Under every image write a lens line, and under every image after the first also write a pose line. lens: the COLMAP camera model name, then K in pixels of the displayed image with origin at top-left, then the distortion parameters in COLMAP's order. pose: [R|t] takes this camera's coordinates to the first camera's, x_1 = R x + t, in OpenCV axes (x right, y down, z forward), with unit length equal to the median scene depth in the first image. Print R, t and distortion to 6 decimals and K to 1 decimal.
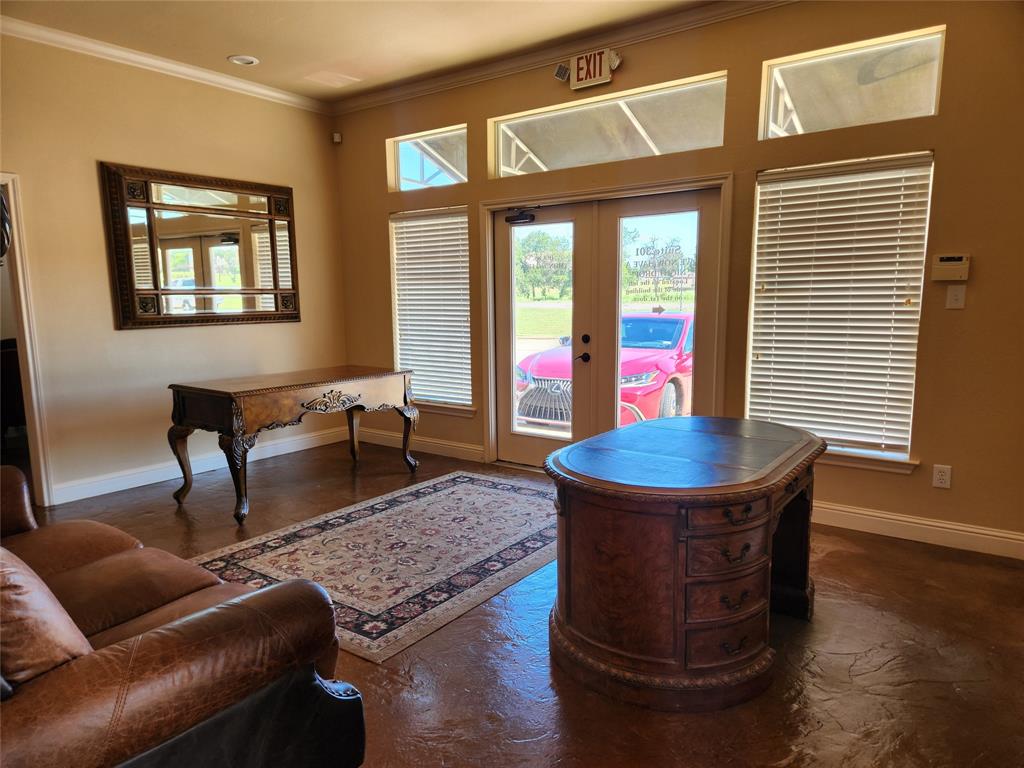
lens RADIAL K [[685.6, 0, 509.5], [0, 685.6, 377.6], [0, 0, 1]] dist [0.068077, -0.013368]
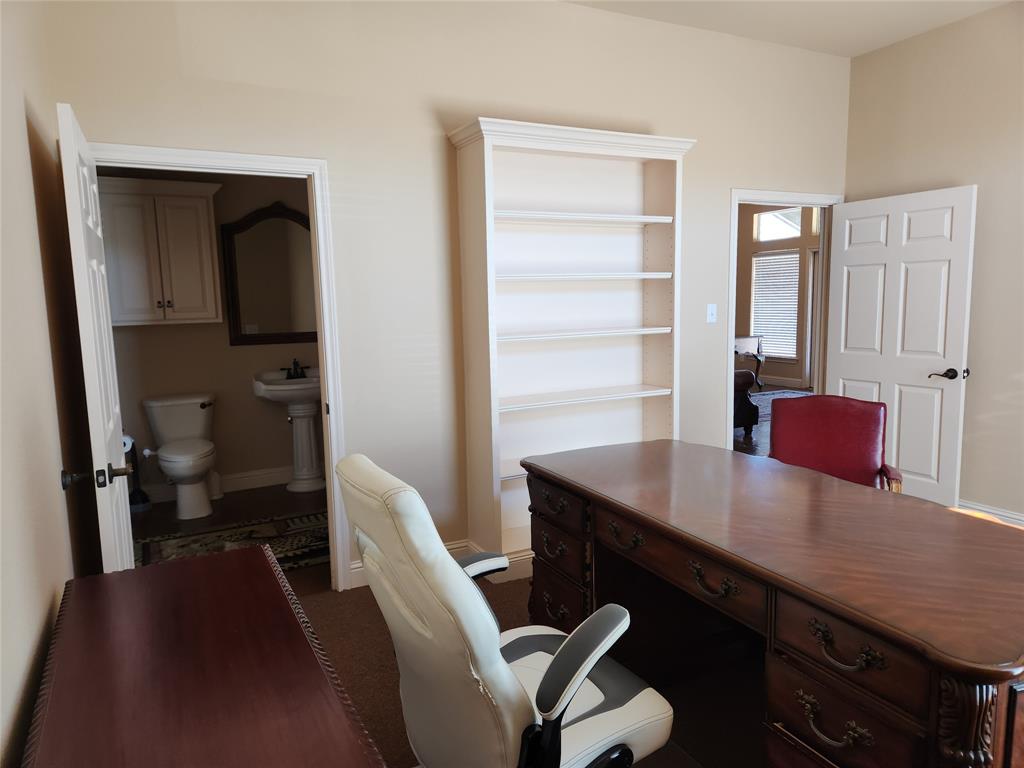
lens RADIAL K [[685.6, 0, 508.7], [0, 685.6, 382.1], [0, 0, 1]] dist [0.068077, -0.013368]
pose [[0.900262, 0.047137, -0.432788, 0.061203], [-0.047757, 0.998814, 0.009444, 0.130383], [0.432720, 0.012167, 0.901446, -1.024690]]
